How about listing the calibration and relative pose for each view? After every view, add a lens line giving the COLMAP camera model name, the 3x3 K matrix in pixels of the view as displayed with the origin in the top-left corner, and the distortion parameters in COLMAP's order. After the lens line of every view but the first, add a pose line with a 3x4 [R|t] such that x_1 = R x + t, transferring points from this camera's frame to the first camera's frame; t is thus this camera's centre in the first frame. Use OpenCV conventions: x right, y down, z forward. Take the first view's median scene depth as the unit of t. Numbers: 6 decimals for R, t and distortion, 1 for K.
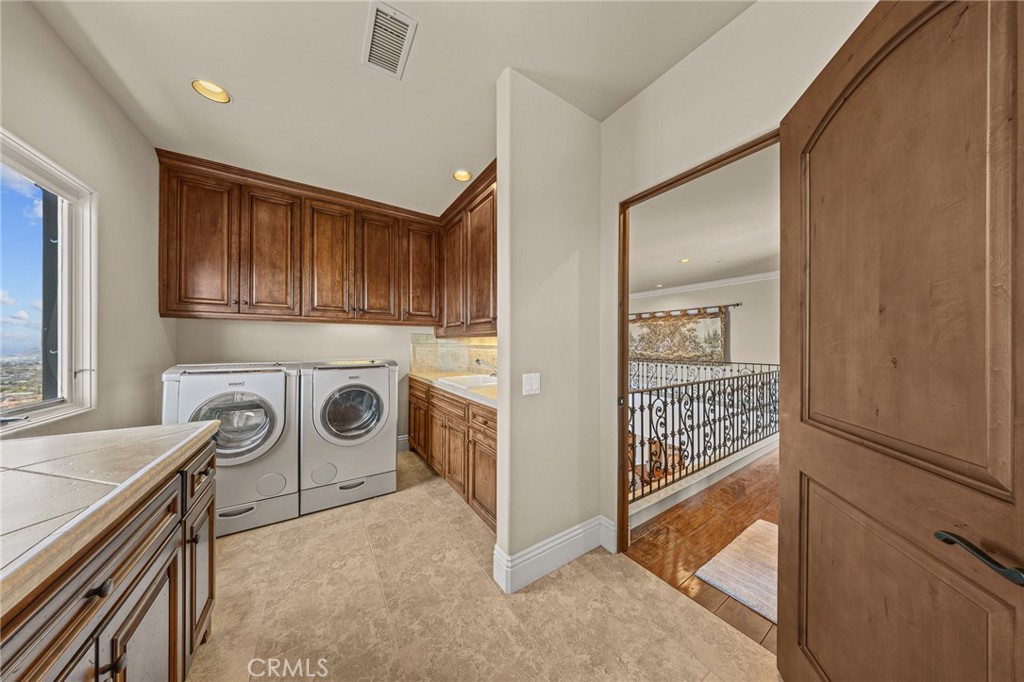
lens RADIAL K [[299.2, 0, 507.4], [0, 299.2, 343.8], [0, 0, 1]] dist [0.000355, -0.000008]
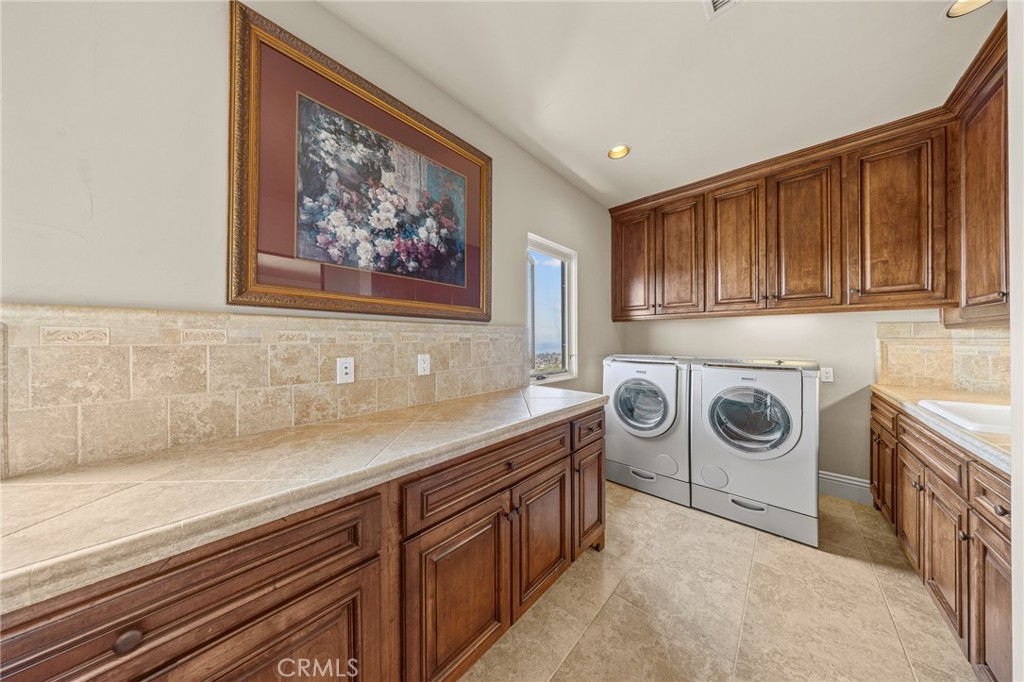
lens RADIAL K [[299.2, 0, 507.2], [0, 299.2, 341.0], [0, 0, 1]] dist [0.000355, -0.000008]
pose [[0.249020, 0.000782, -0.968498, 0.128909], [0.004720, 0.999987, 0.002021, -0.000594], [0.968487, -0.005074, 0.249013, 0.118110]]
